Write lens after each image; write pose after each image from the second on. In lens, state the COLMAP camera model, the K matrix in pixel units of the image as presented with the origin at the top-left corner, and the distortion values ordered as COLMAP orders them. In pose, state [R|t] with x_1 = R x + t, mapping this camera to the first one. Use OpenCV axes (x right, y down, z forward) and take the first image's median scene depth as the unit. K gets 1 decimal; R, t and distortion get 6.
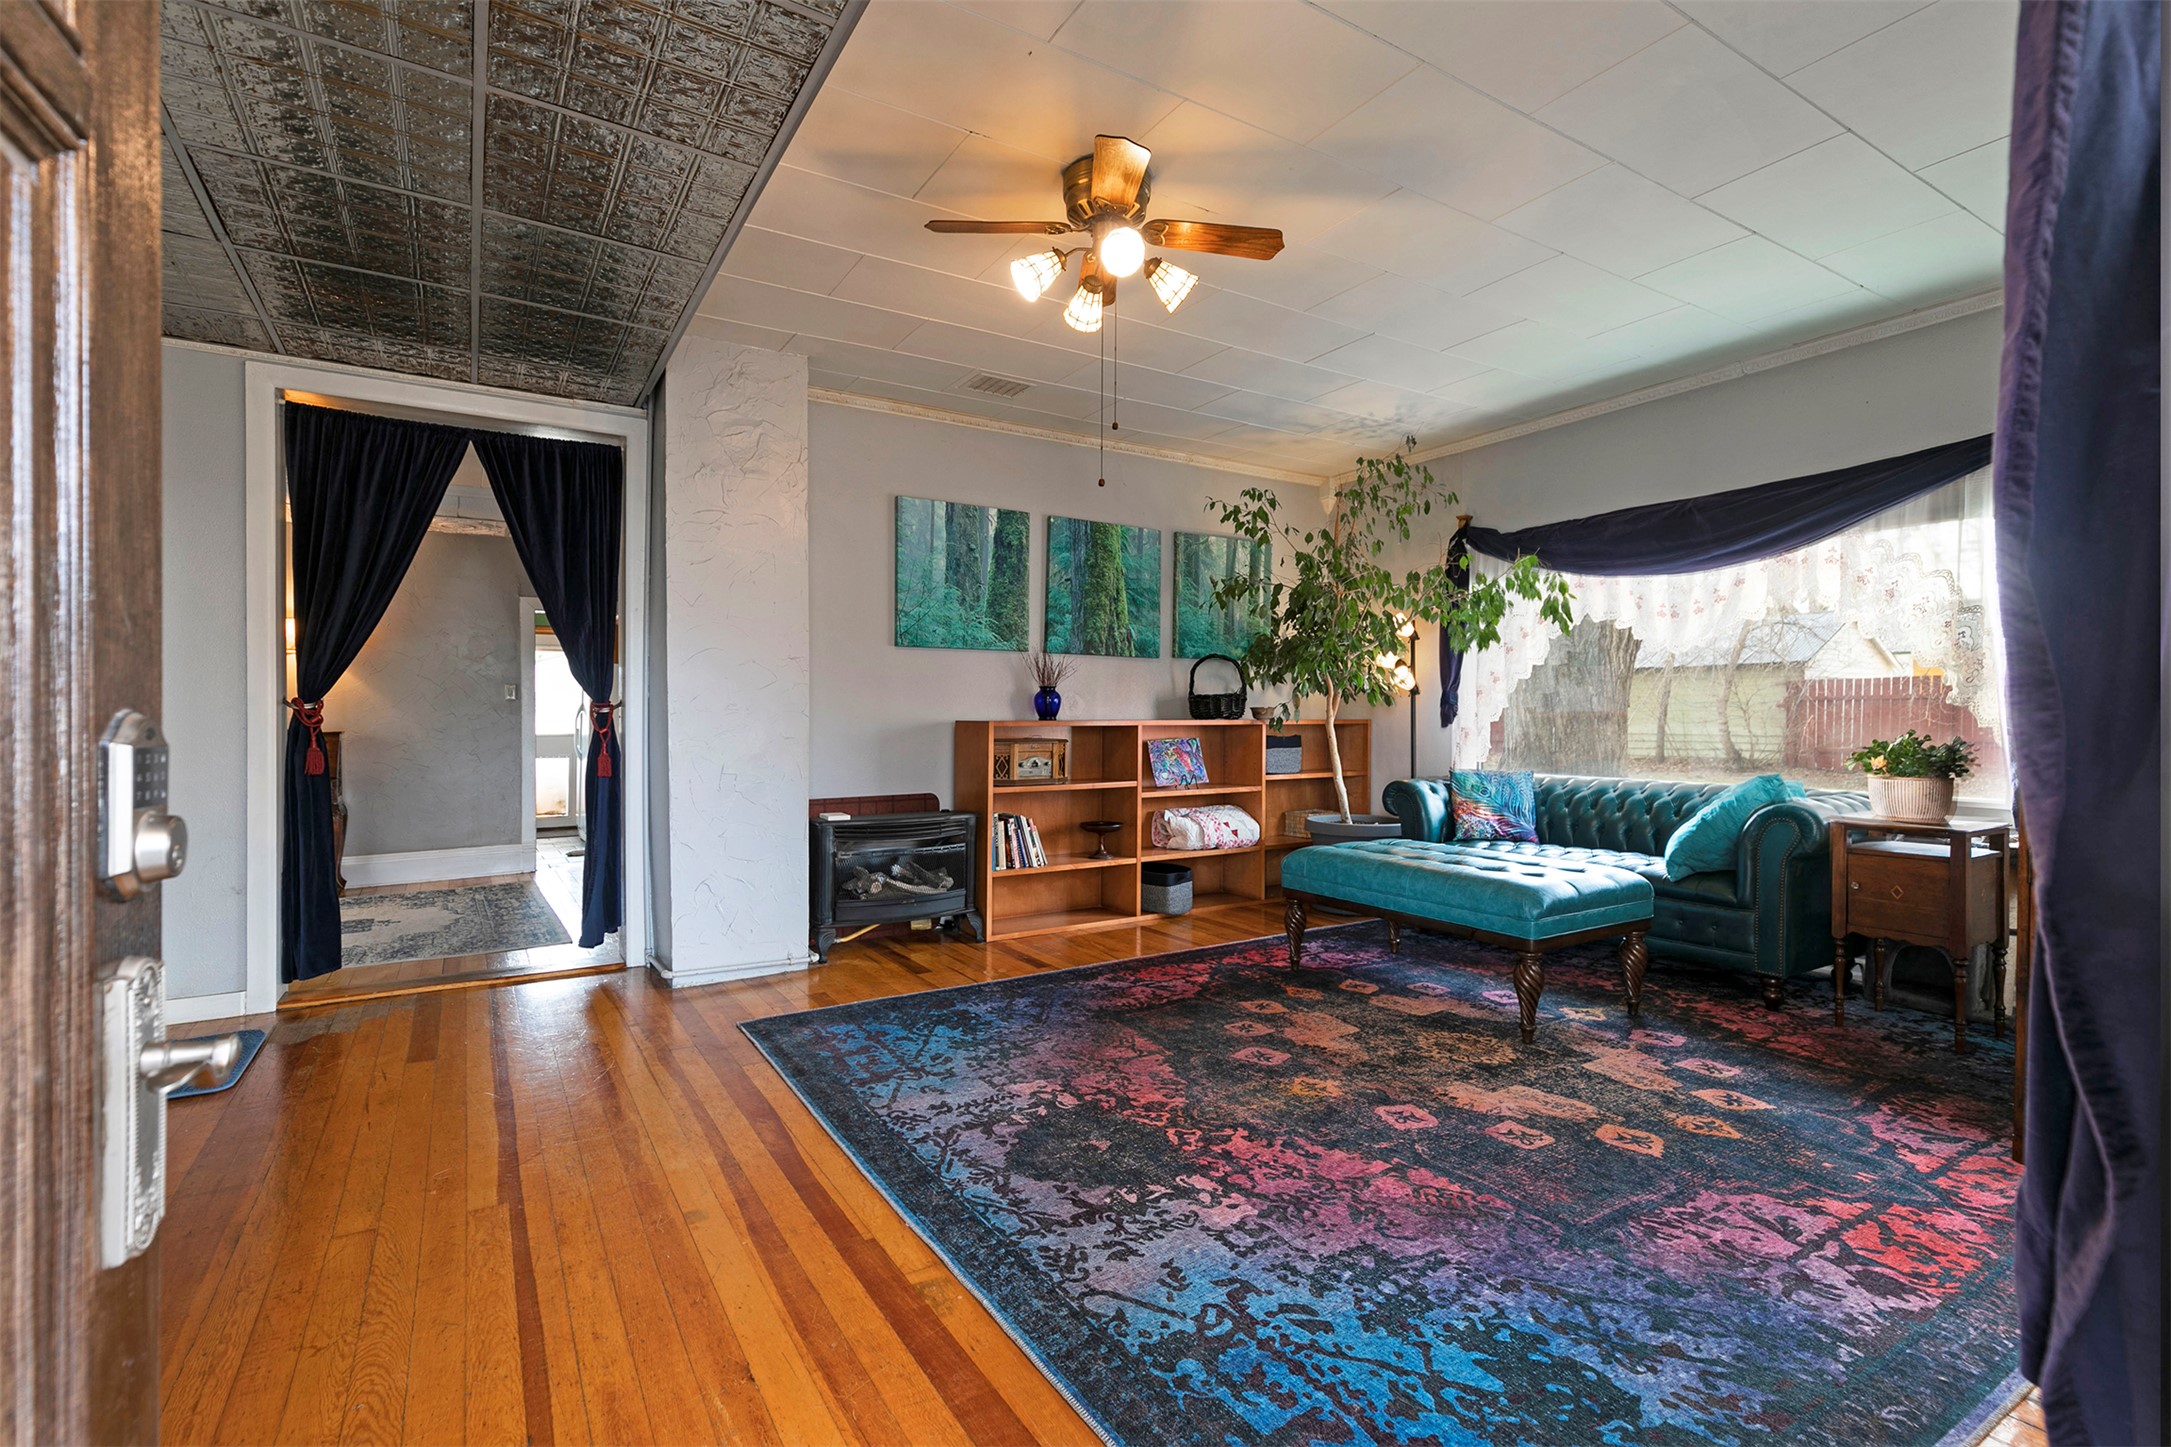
lens RADIAL K [[984.0, 0, 1072.4], [0, 984.0, 725.1], [0, 0, 1]] dist [0.012742, -0.003012]
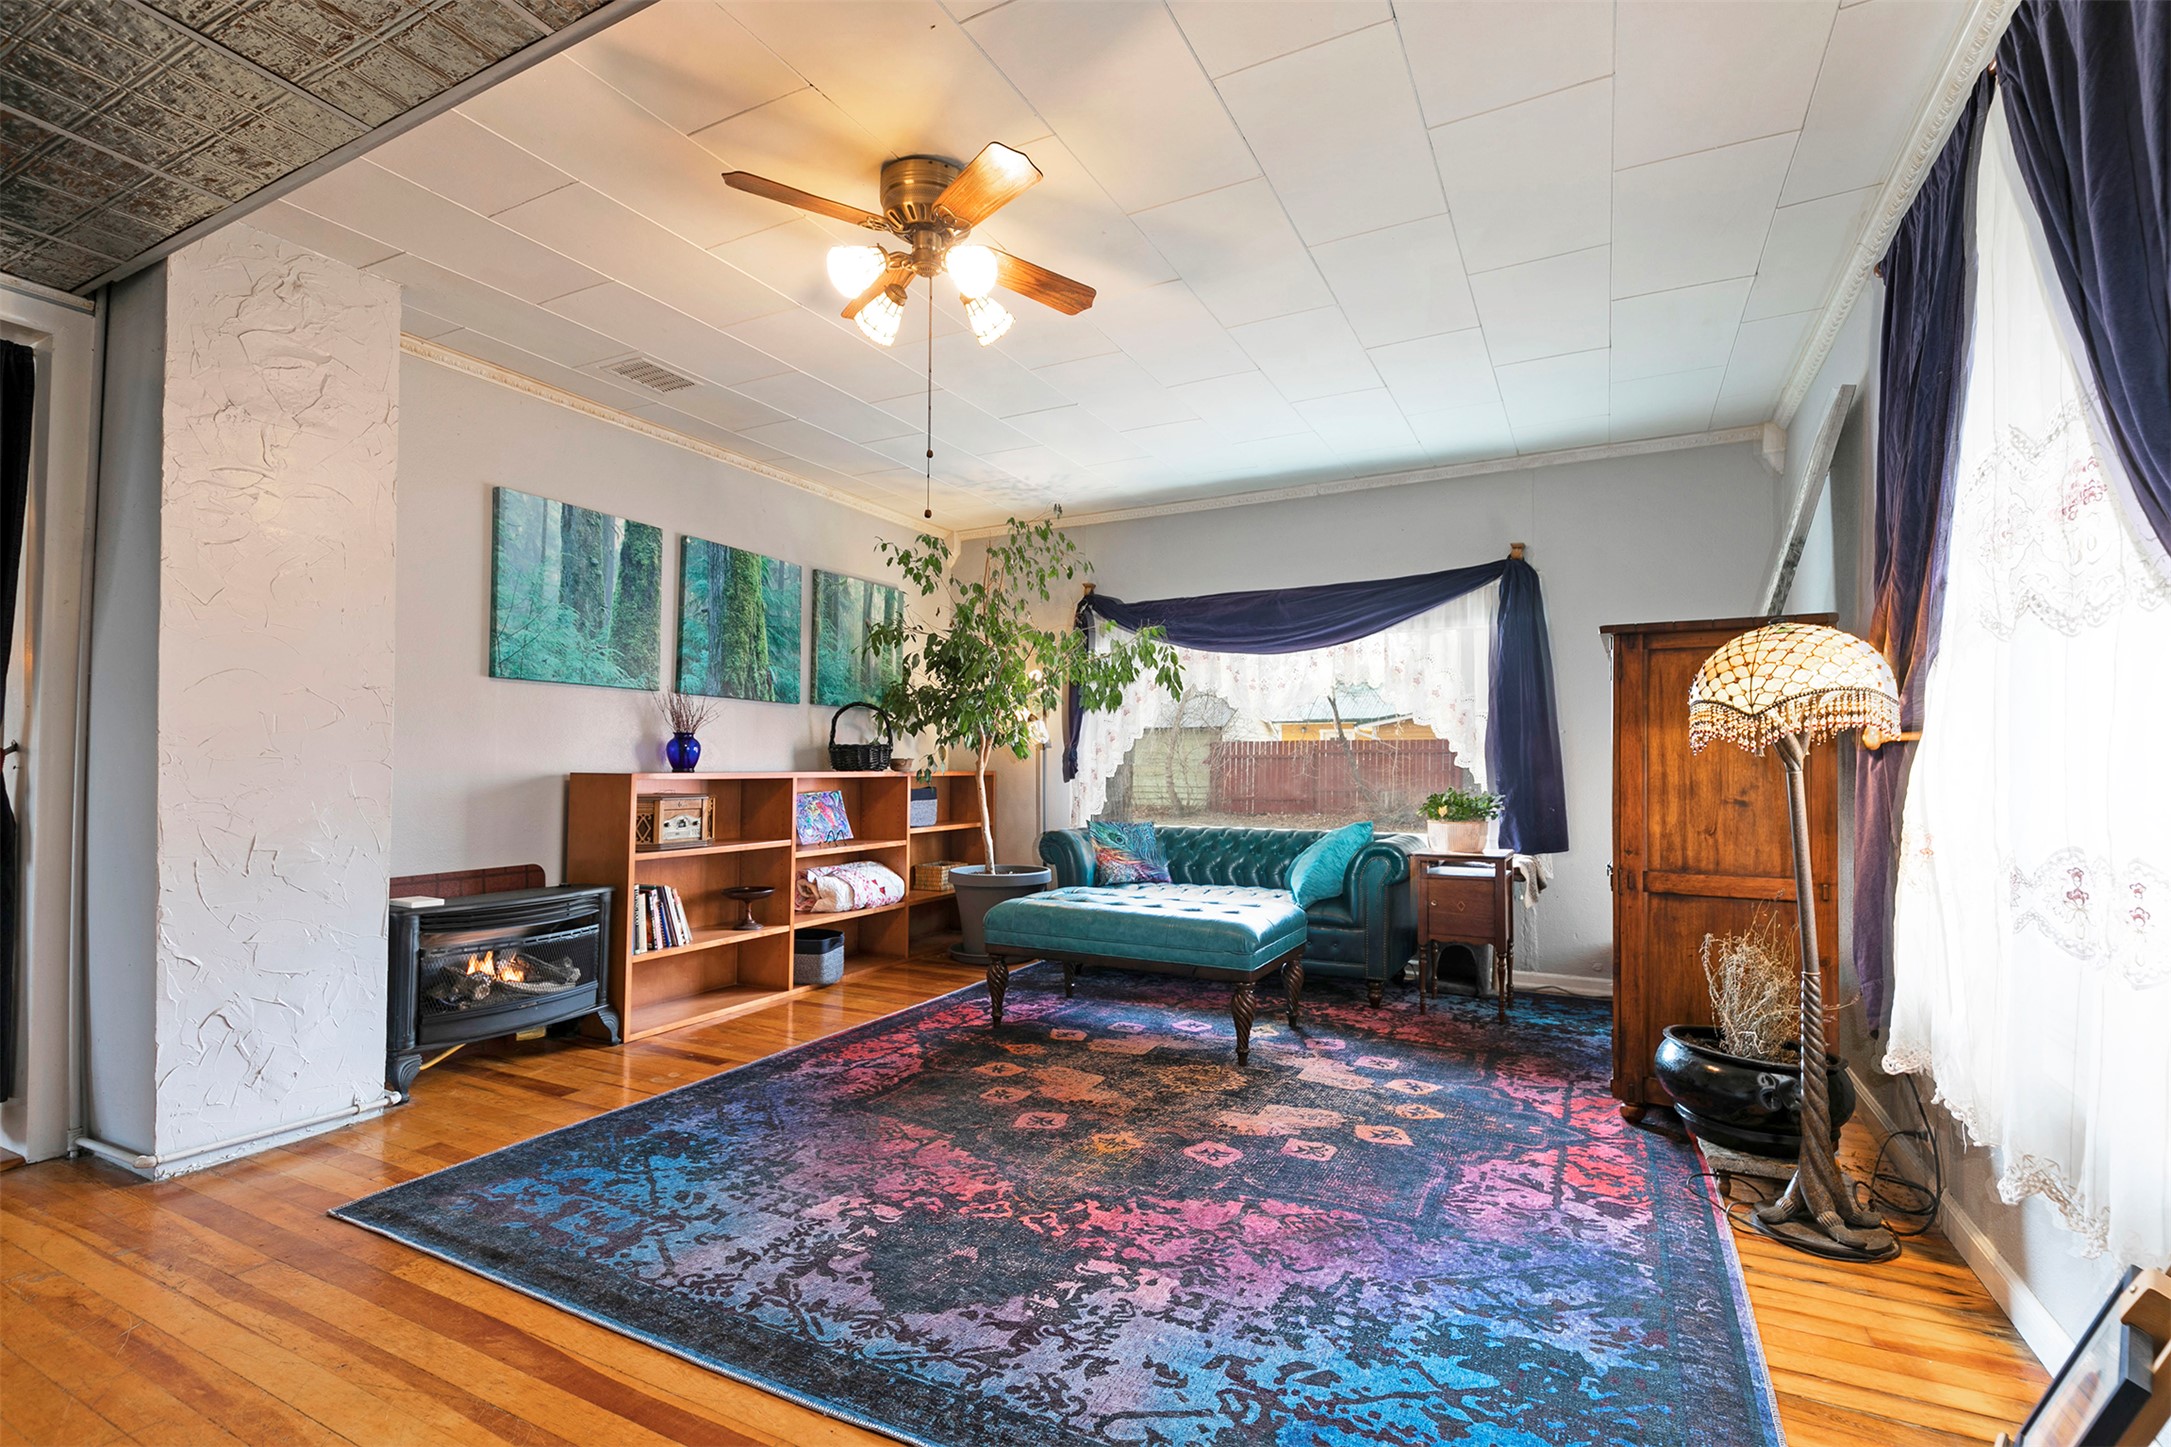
lens RADIAL K [[984.0, 0, 1093.3], [0, 984.0, 745.4], [0, 0, 1]] dist [0.012742, -0.003012]
pose [[0.857952, 0.015597, 0.513494, -0.240012], [-0.000751, 0.999576, -0.029106, -0.005155], [-0.513730, 0.024586, 0.857600, 0.117080]]
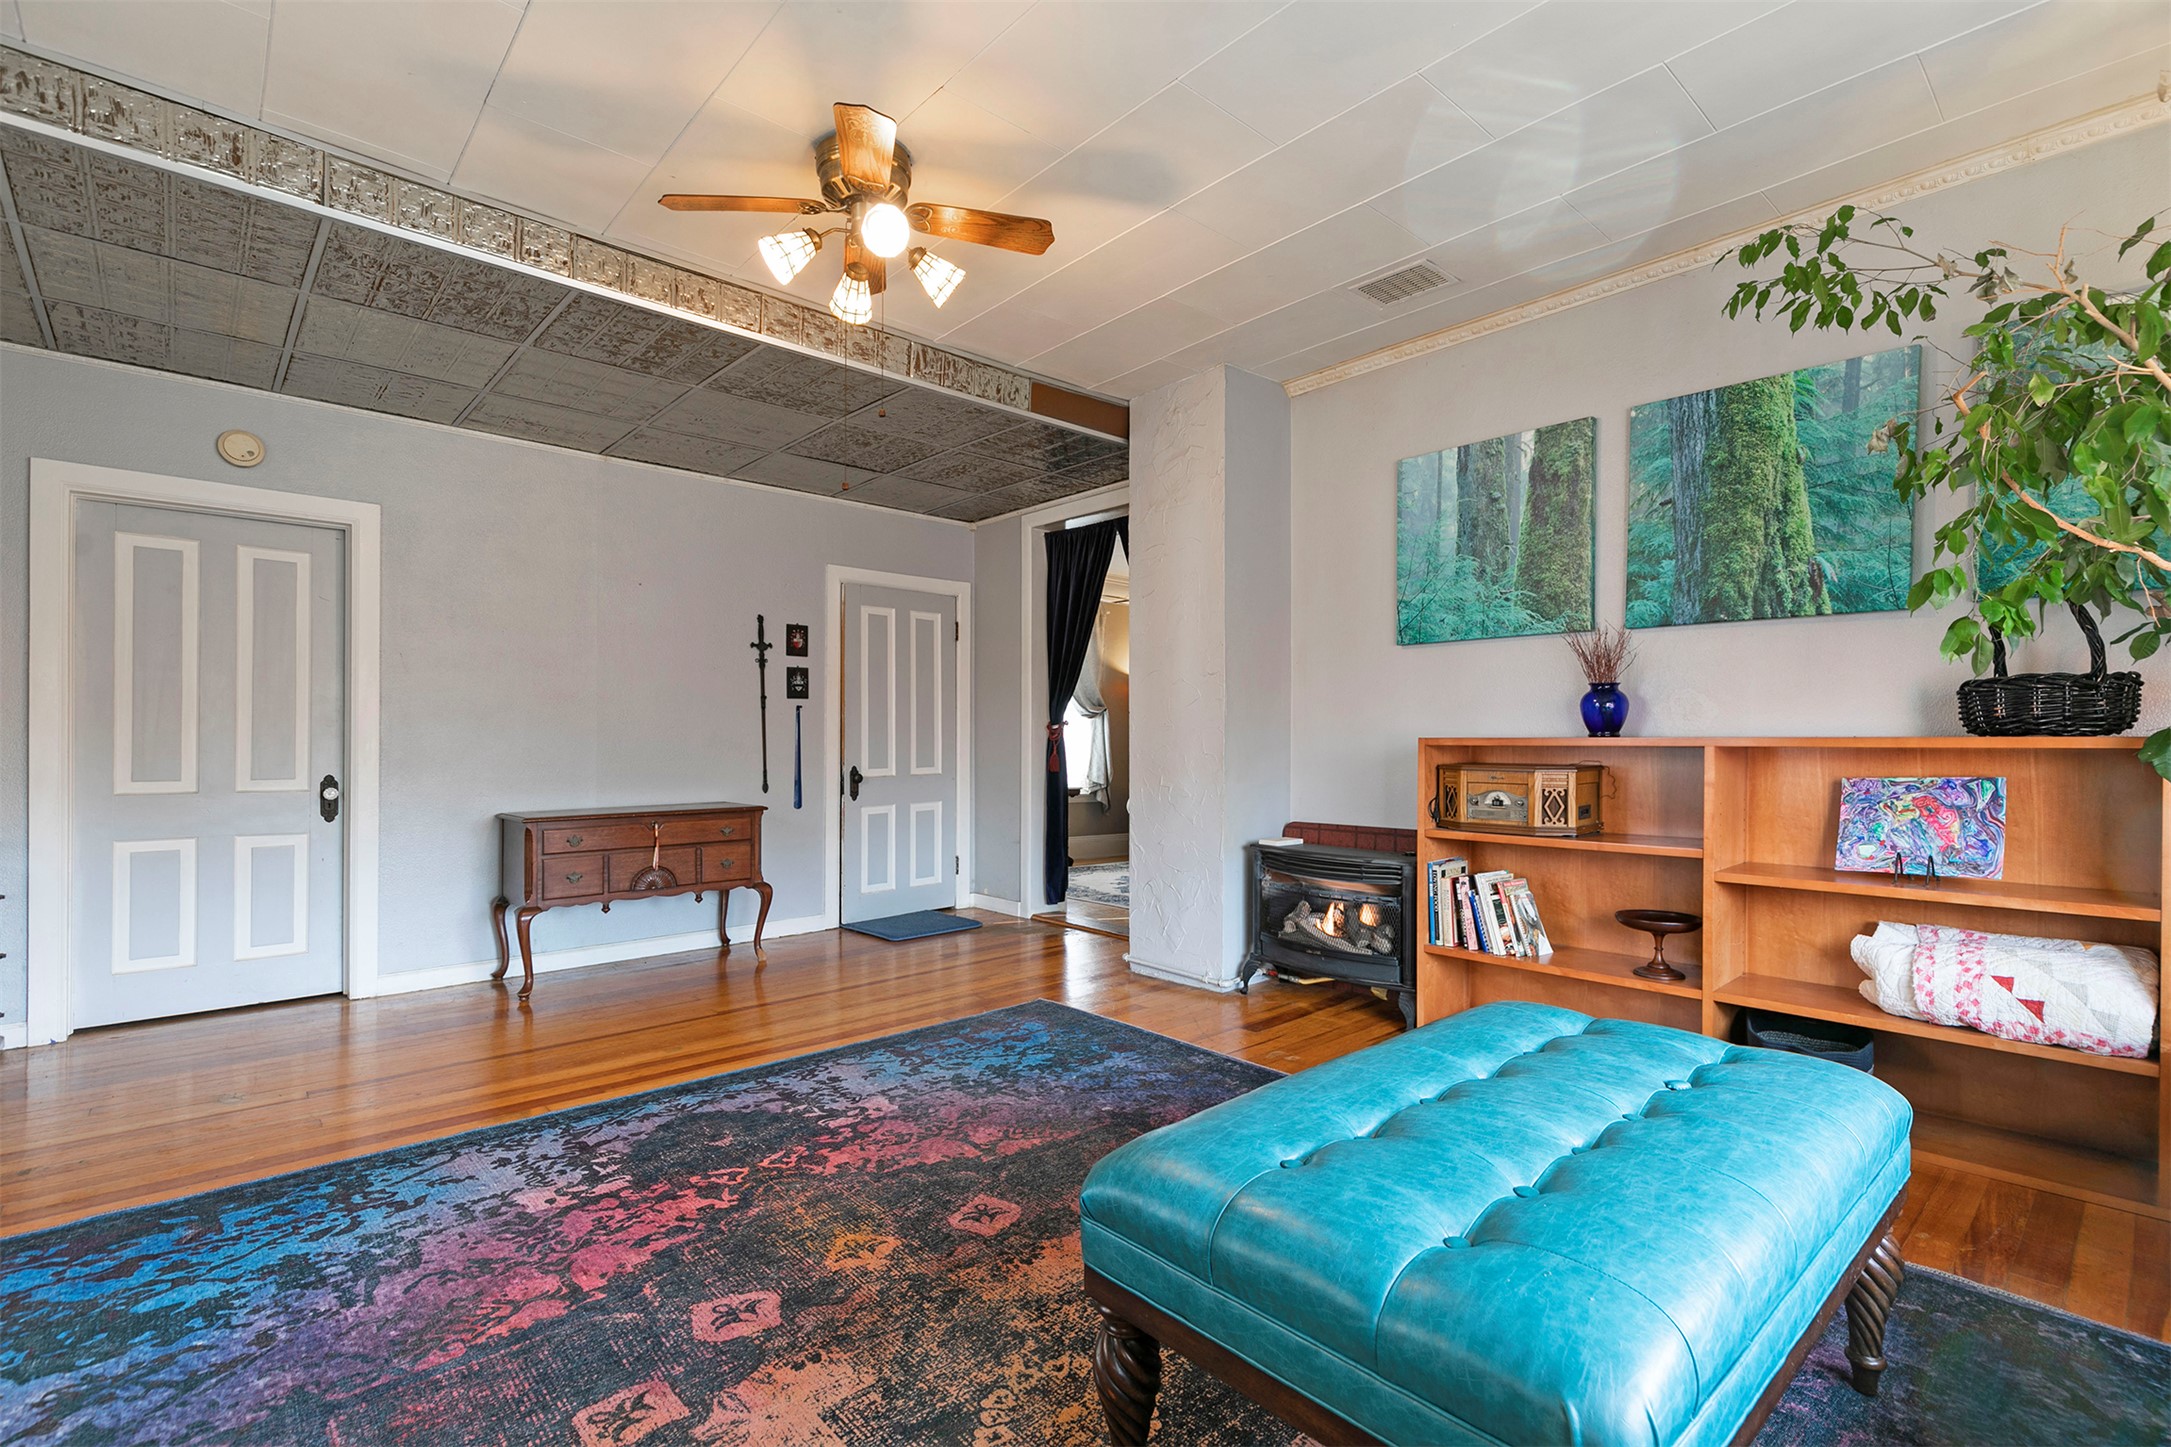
lens RADIAL K [[984.0, 0, 1096.4], [0, 984.0, 731.9], [0, 0, 1]] dist [0.012742, -0.003012]
pose [[0.187105, -0.004650, -0.982329, 0.800943], [-0.006318, 0.999962, -0.005937, -0.003660], [0.982320, 0.007318, 0.187069, 0.842053]]
